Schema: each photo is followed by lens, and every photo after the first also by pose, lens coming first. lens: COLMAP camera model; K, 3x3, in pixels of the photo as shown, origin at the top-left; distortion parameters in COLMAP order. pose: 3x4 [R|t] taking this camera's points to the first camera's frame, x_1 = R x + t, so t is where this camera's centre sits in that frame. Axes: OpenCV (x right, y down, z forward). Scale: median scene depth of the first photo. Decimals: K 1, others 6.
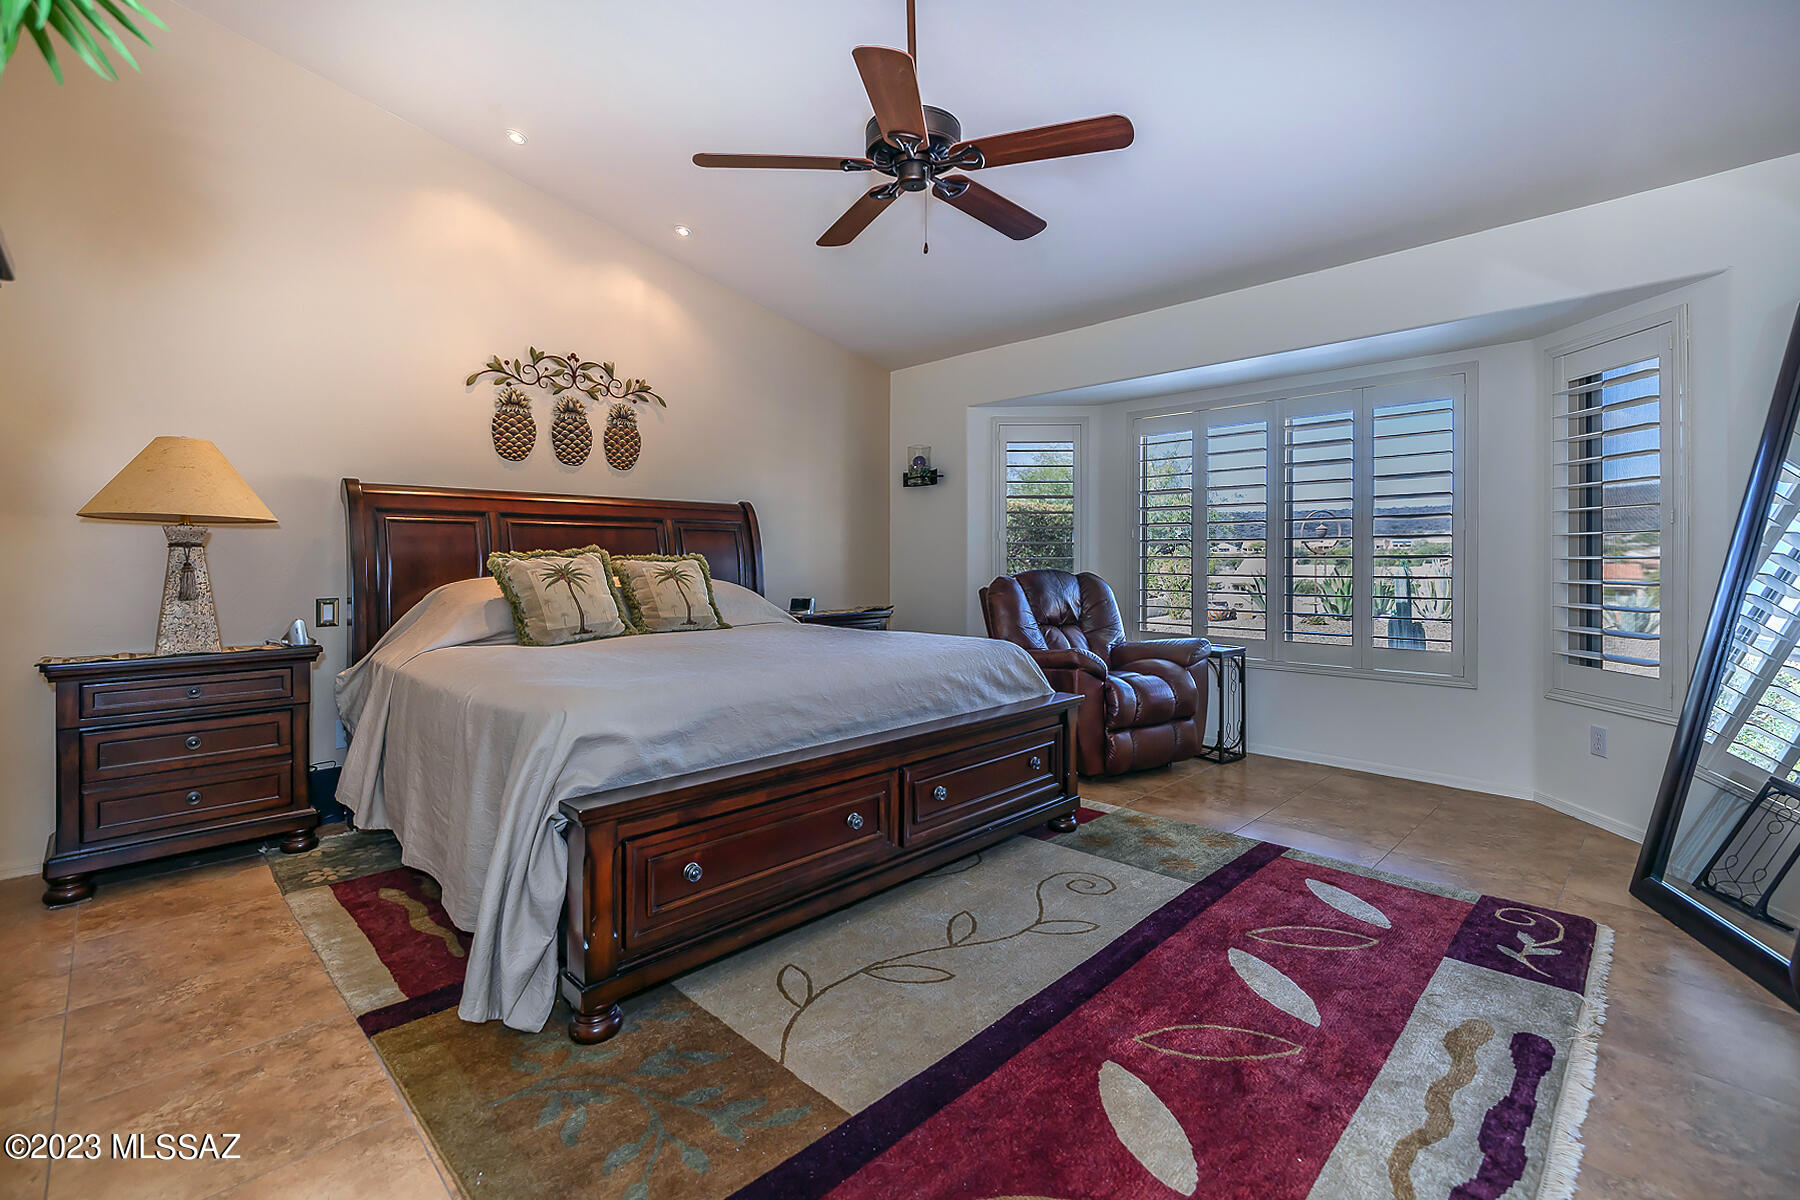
lens RADIAL K [[773.5, 0, 899.4], [0, 773.5, 566.3], [0, 0, 1]] dist [0.007914, -0.000290]
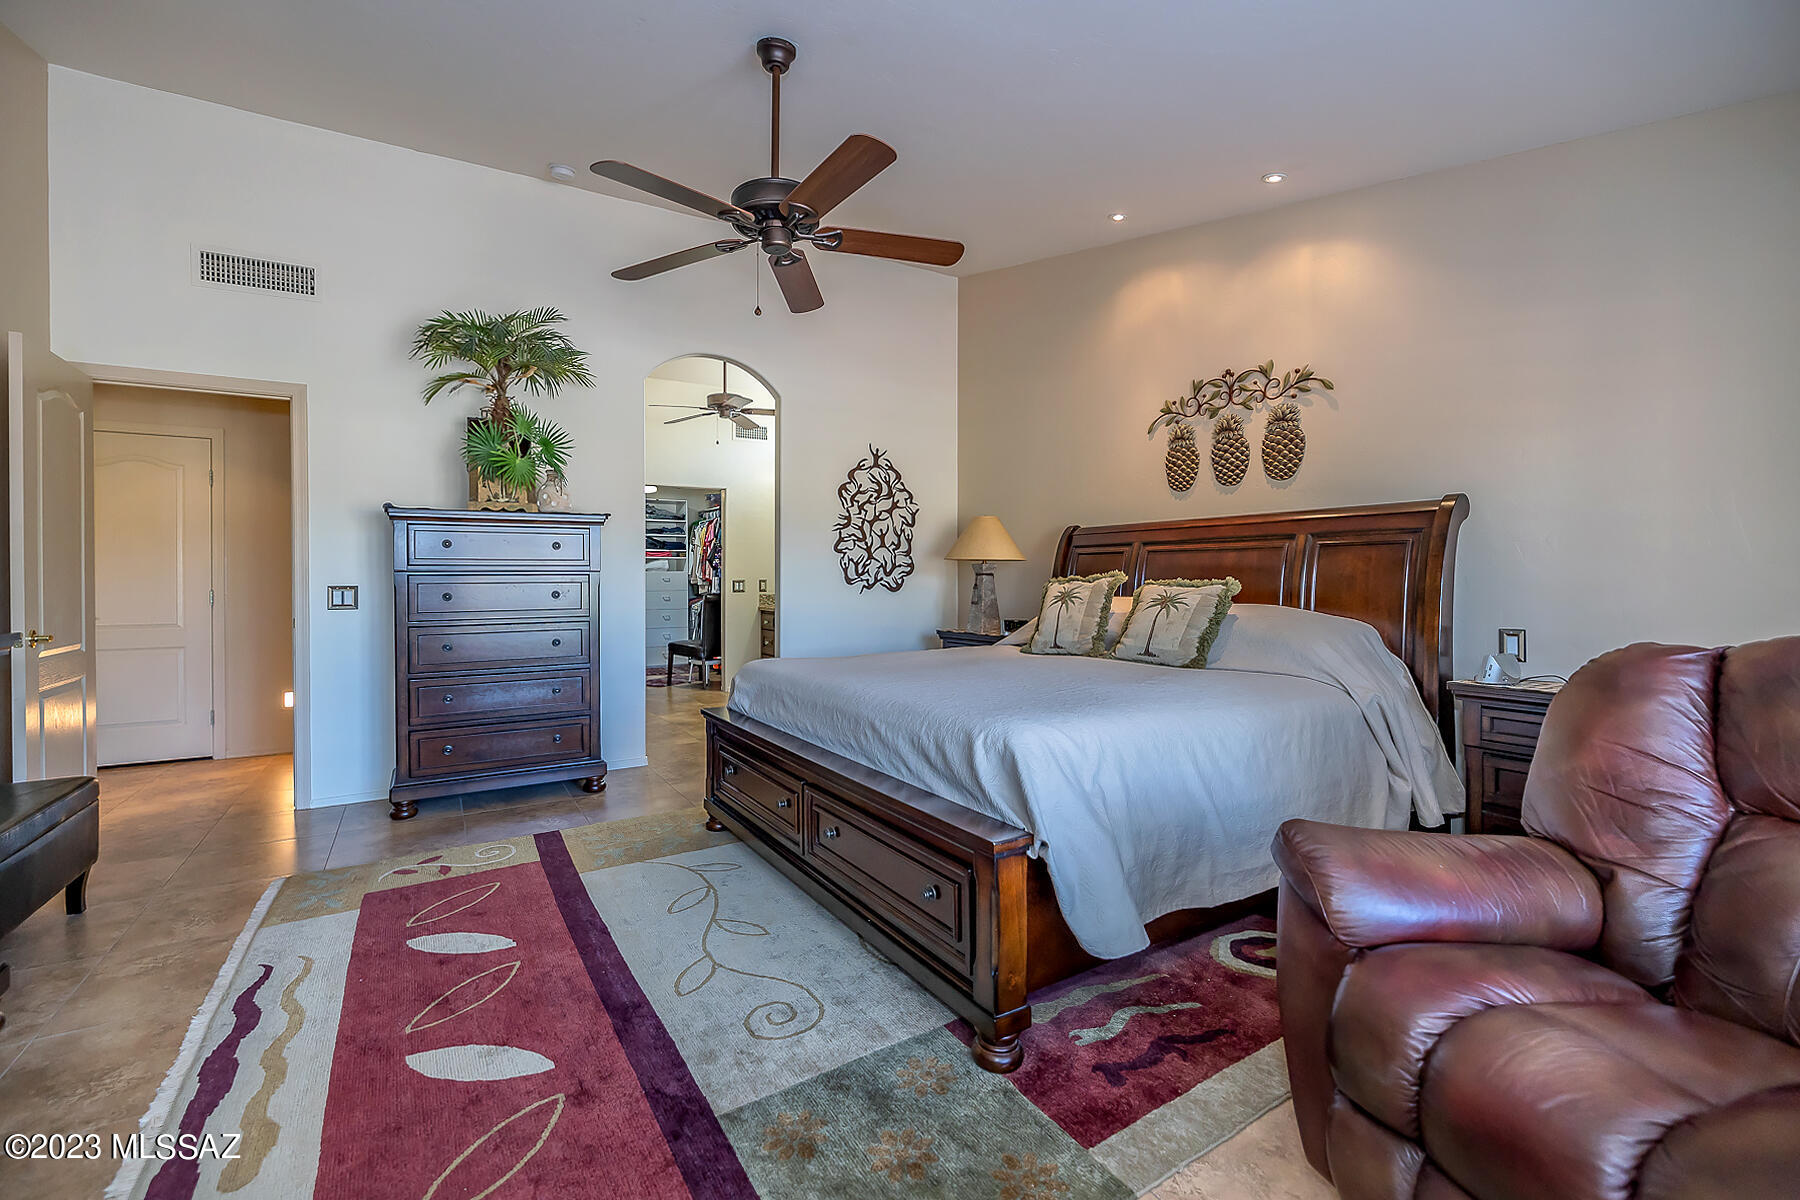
lens RADIAL K [[773.5, 0, 906.5], [0, 773.5, 587.3], [0, 0, 1]] dist [0.007914, -0.000290]
pose [[-0.217305, 0.016318, -0.975967, 0.622180], [-0.005502, 0.999824, 0.017942, -0.019274], [0.976088, 0.009268, -0.217177, 0.835991]]
